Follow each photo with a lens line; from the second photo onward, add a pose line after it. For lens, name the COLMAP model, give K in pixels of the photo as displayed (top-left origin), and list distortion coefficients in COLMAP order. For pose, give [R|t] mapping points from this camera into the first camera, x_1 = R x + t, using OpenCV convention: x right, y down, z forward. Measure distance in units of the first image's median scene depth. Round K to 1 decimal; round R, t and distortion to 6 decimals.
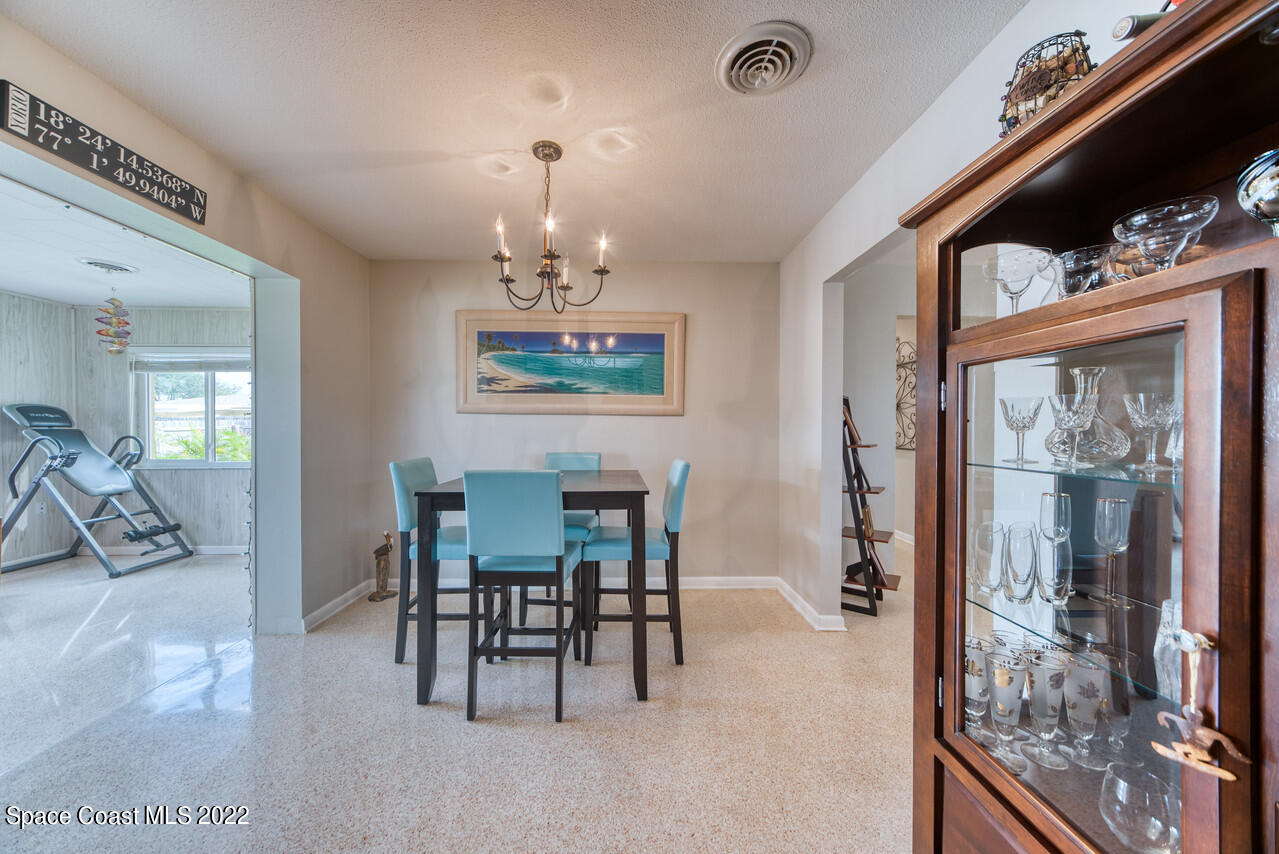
lens RADIAL K [[439.2, 0, 636.4], [0, 439.2, 430.6], [0, 0, 1]] dist [0.008005, 0.000781]
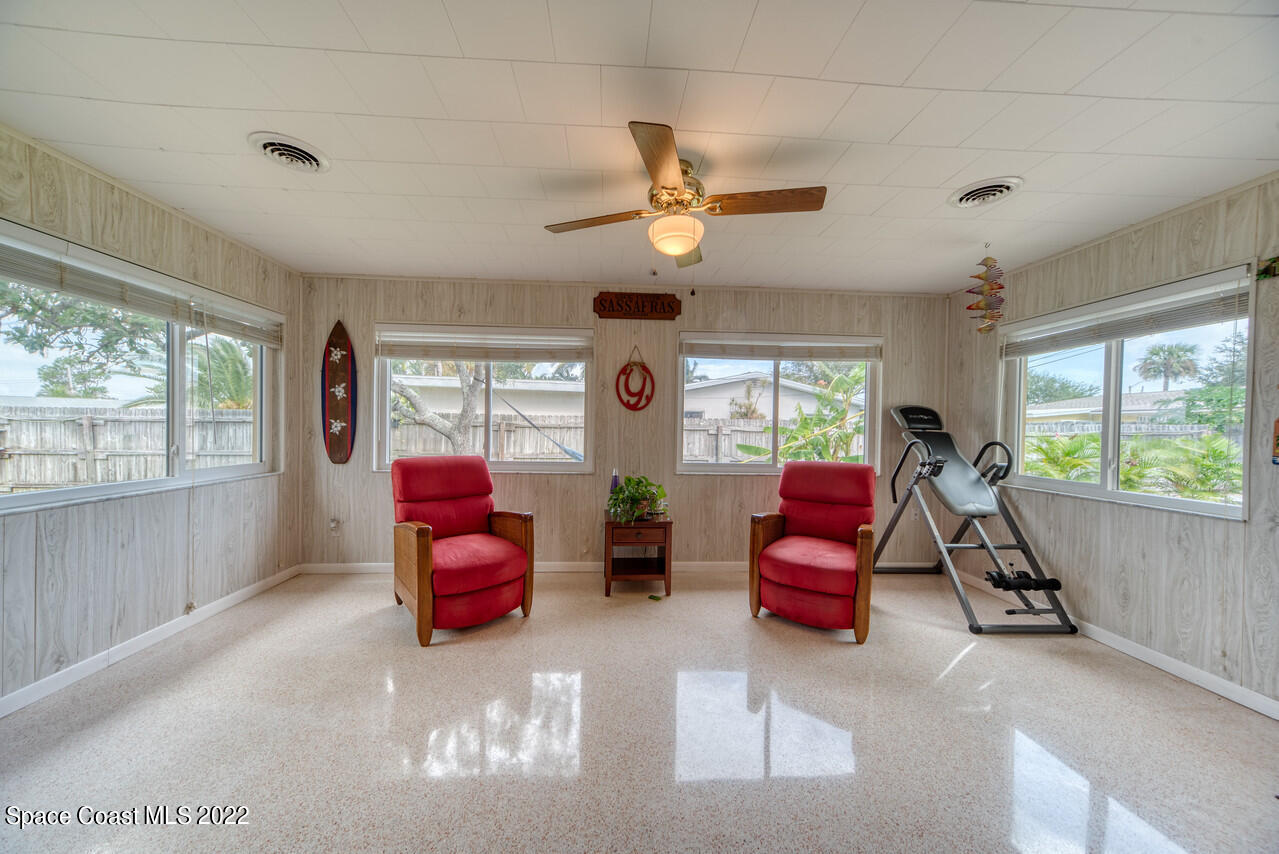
lens RADIAL K [[439.2, 0, 626.3], [0, 439.2, 432.7], [0, 0, 1]] dist [0.008005, 0.000781]
pose [[0.030628, 0.015444, -0.999412, -0.408459], [-0.022958, 0.999628, 0.014744, -0.000802], [0.999267, 0.022493, 0.030971, 0.346272]]
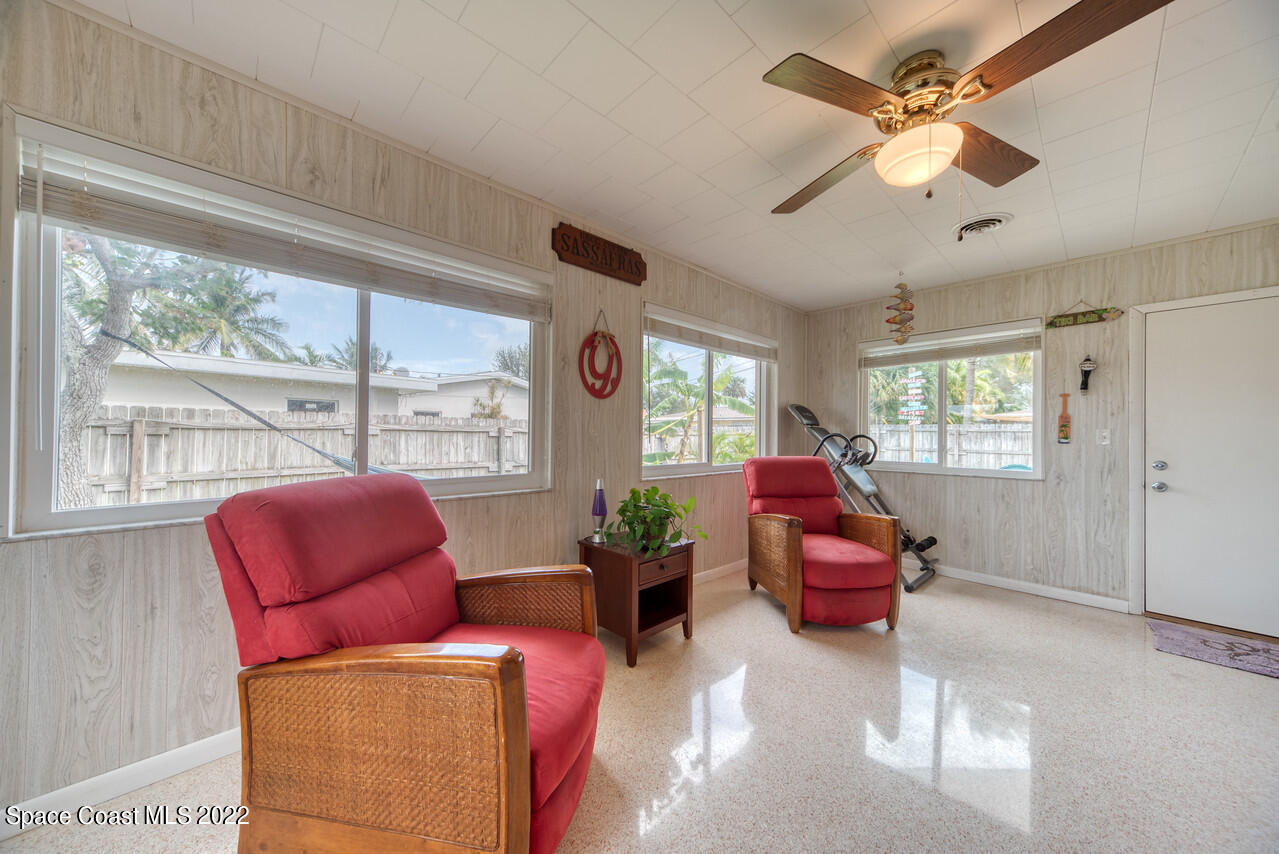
lens RADIAL K [[439.2, 0, 637.4], [0, 439.2, 430.4], [0, 0, 1]] dist [0.008005, 0.000781]
pose [[0.668969, -0.001205, -0.743289, -0.784441], [-0.013254, 0.999820, -0.013550, 0.022362], [0.743172, 0.018916, 0.668833, -0.001949]]
